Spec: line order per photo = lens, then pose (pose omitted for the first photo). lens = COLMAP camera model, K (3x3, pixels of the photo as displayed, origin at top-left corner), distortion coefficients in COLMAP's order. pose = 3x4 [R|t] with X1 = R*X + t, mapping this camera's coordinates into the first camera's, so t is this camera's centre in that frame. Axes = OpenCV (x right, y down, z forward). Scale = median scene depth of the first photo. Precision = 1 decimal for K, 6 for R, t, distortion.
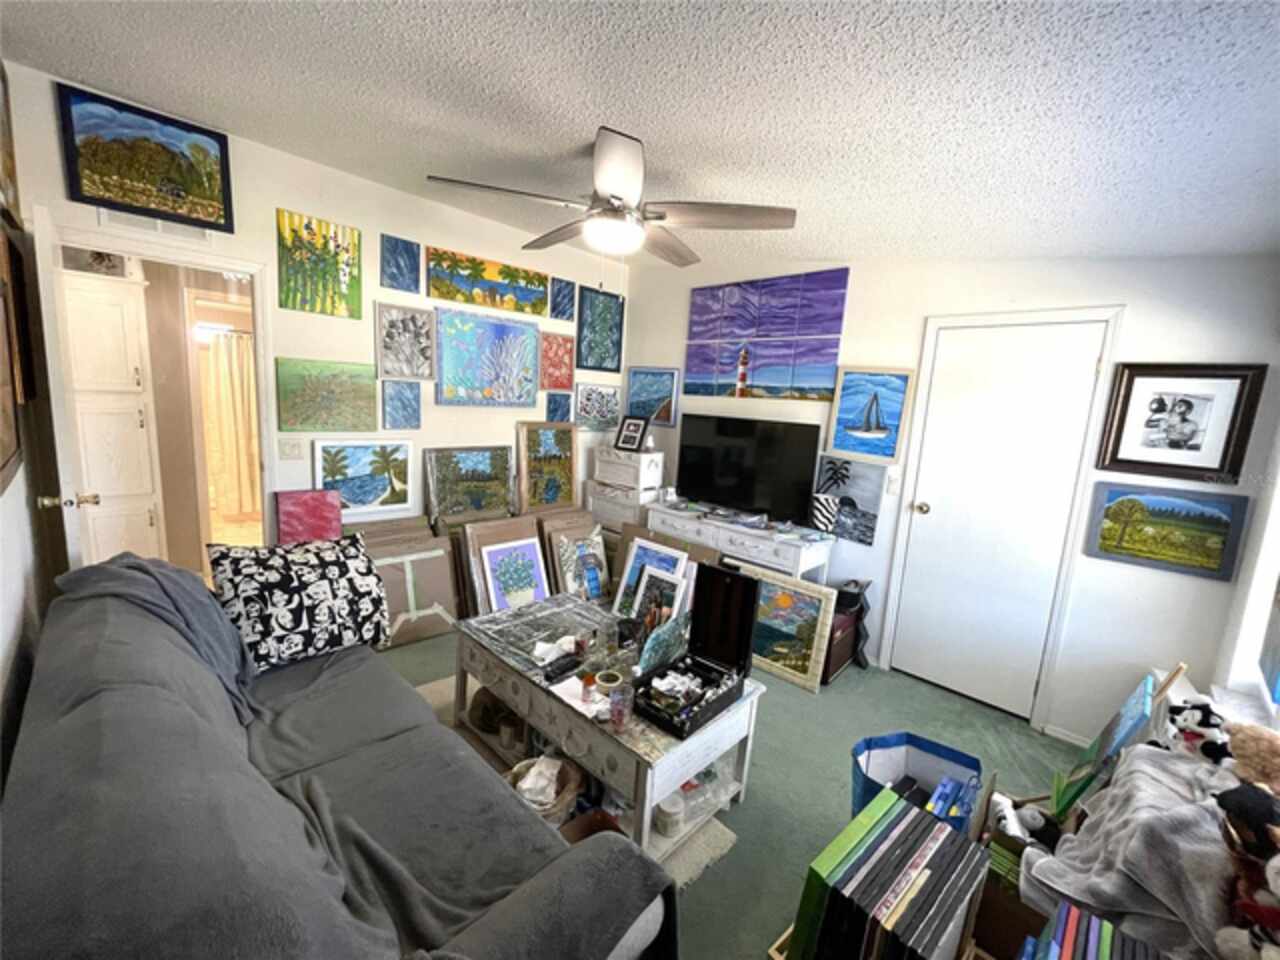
lens RADIAL K [[515.5, 0, 643.0], [0, 515.5, 478.8], [0, 0, 1]] dist [-0.003643, 0.000250]
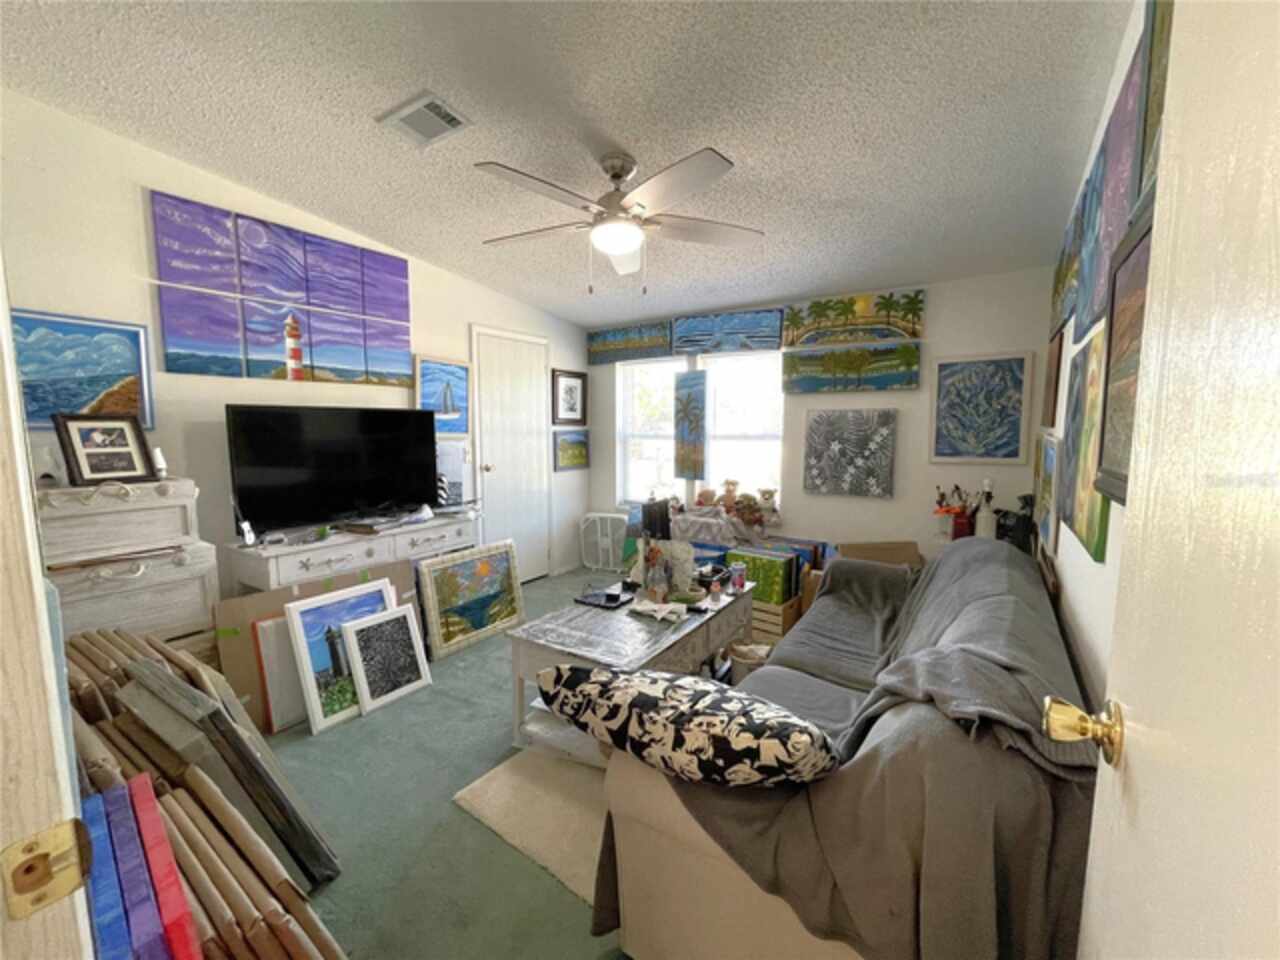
lens RADIAL K [[515.5, 0, 639.6], [0, 515.5, 481.4], [0, 0, 1]] dist [-0.003643, 0.000250]
pose [[-0.172912, -0.173088, 0.969609, -0.713196], [0.137047, 0.970633, 0.197710, -0.102388], [-0.975356, 0.167068, -0.144113, 0.693959]]
